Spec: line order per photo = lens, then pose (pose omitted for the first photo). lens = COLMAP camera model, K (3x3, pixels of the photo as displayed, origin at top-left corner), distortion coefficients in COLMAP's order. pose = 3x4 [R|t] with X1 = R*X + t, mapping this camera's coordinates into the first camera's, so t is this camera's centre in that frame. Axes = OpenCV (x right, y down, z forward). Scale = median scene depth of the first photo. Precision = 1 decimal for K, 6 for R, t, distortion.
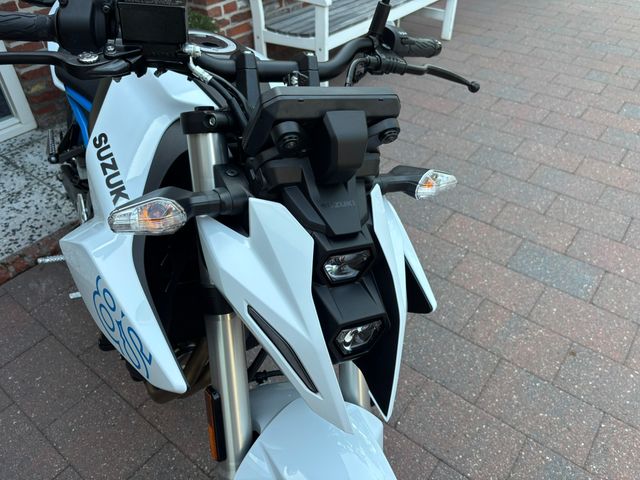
lens RADIAL K [[494.1, 0, 320.0], [0, 494.1, 240.0], [0, 0, 1]] dist [0.033979, -0.059849]
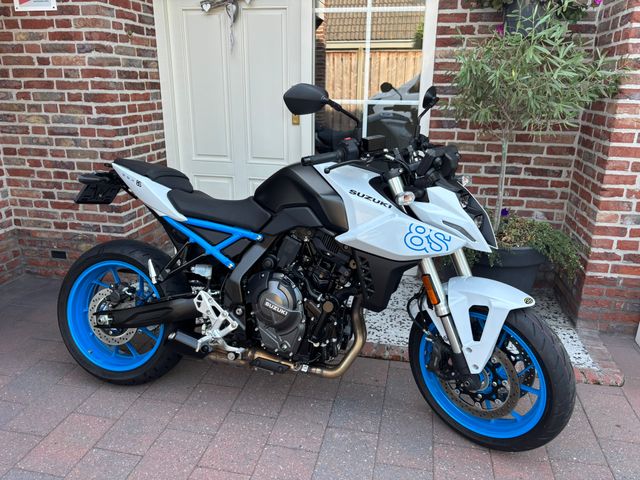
lens RADIAL K [[486.9, 0, 320.0], [0, 486.9, 240.0], [0, 0, 1]] dist [0.050416, -0.072327]
pose [[0.444604, 0.299364, -0.844221, 0.328789], [-0.589633, 0.807307, -0.024252, -0.136697], [0.674285, 0.508563, 0.535447, 0.161093]]
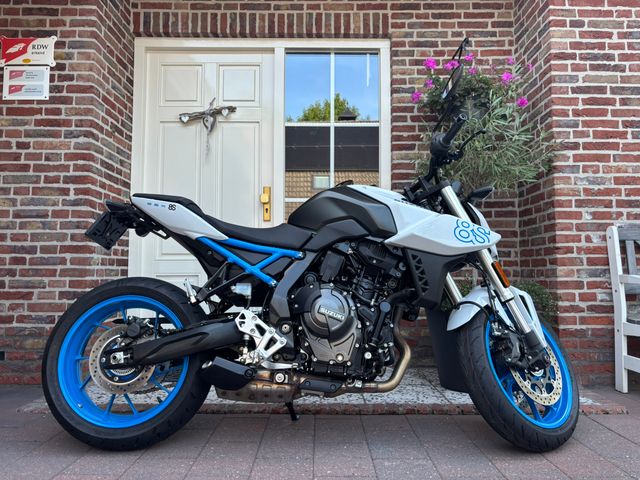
lens RADIAL K [[504.2, 0, 297.8], [0, 504.2, 237.8], [0, 0, 1]] dist [0.007983, -0.006938]
pose [[0.619847, -0.030819, -0.784117, 0.270612], [-0.515408, 0.737492, -0.436418, 0.195950], [0.591730, 0.674653, 0.441247, 0.133408]]
